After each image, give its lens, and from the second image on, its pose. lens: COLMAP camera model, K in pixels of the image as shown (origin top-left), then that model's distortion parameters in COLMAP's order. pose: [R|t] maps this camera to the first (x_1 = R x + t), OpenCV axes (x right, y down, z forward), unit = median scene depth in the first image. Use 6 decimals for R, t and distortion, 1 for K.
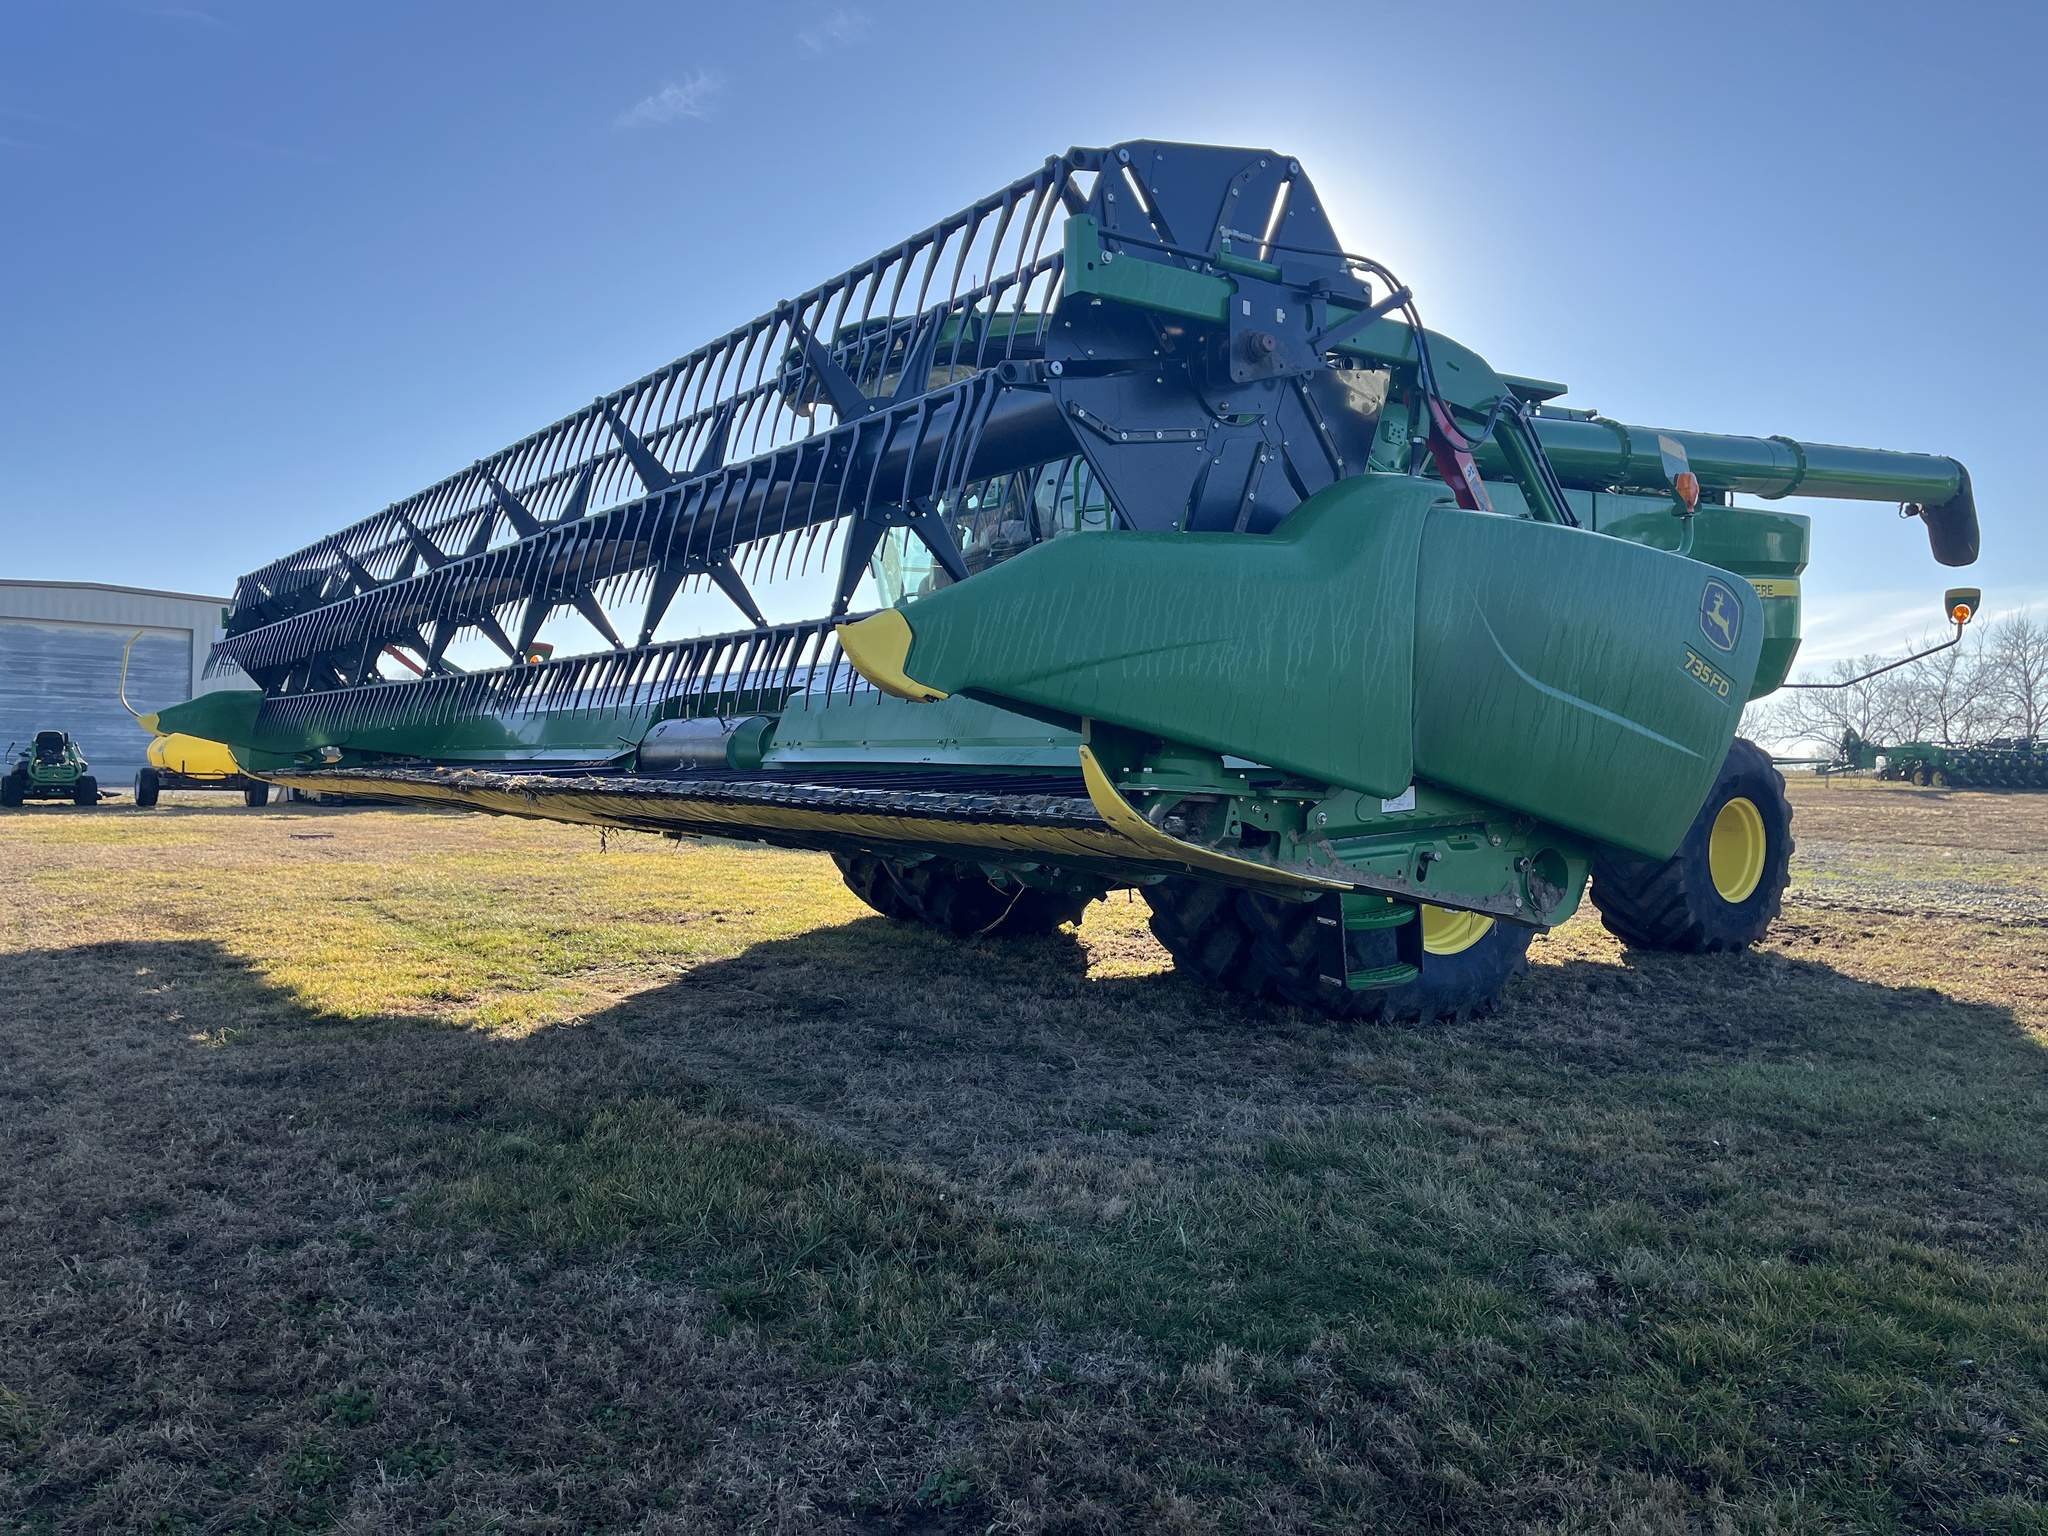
lens RADIAL K [[1543.5, 0, 1024.0], [0, 1543.5, 768.0], [0, 0, 1]] dist [0.011483, -0.000849]
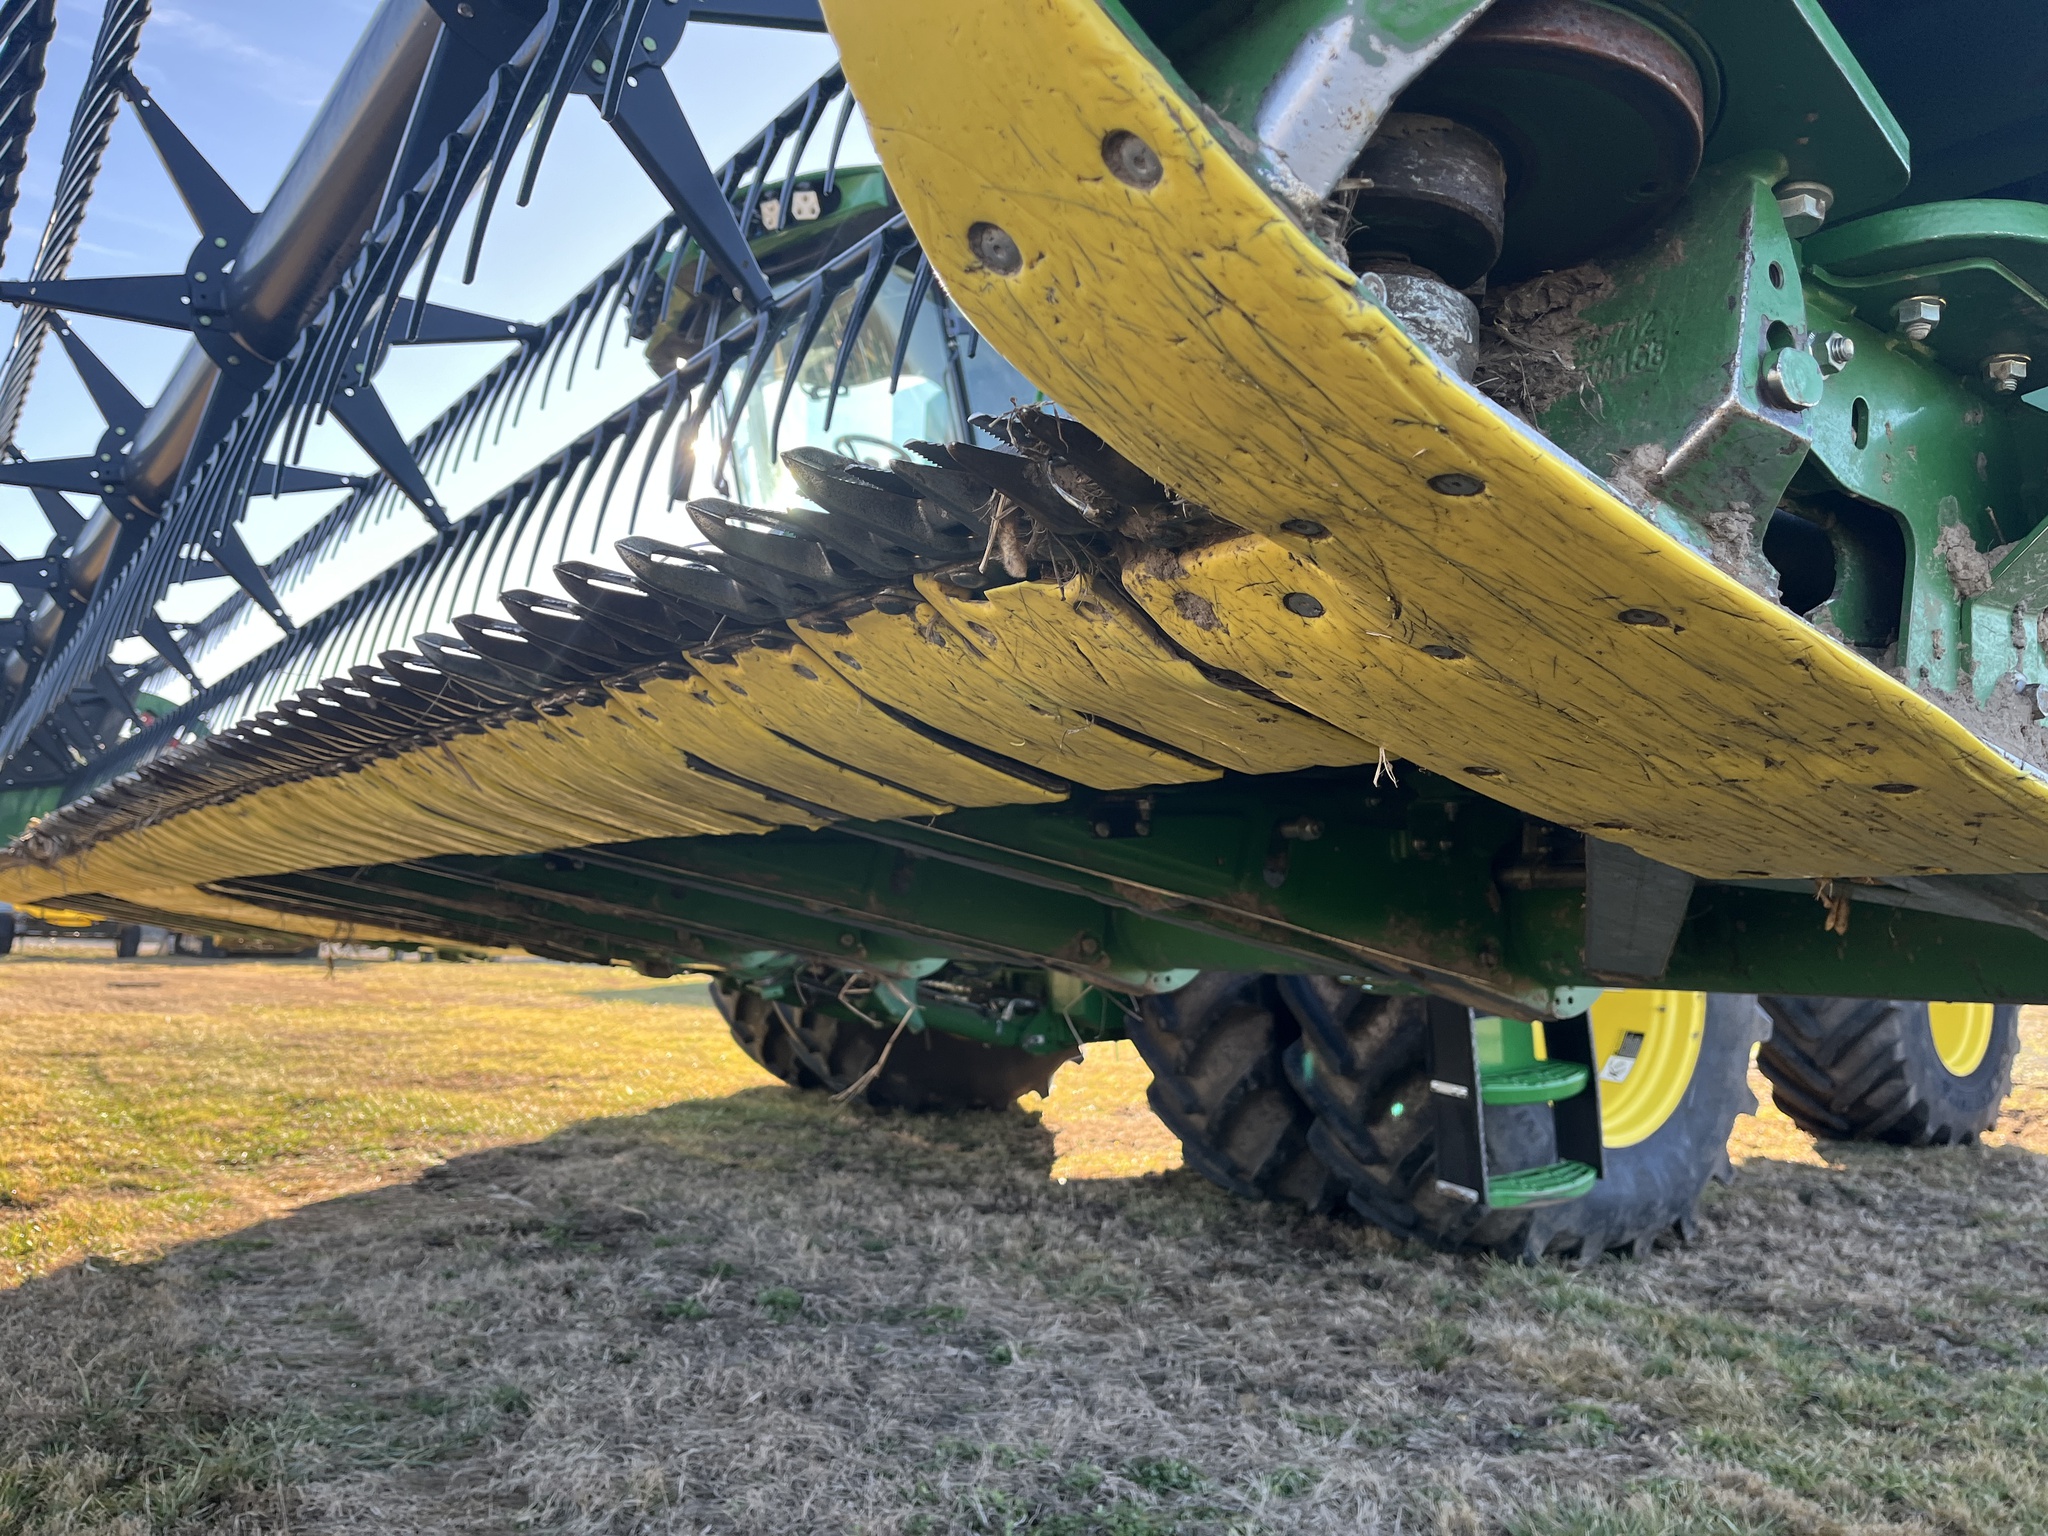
lens RADIAL K [[1543.5, 0, 1024.0], [0, 1543.5, 768.0], [0, 0, 1]] dist [0.011483, -0.000849]
pose [[0.999924, 0.010592, 0.006303, 0.026377], [-0.009808, 0.993480, -0.113587, 0.042340], [-0.007465, 0.113516, 0.993508, 0.368637]]
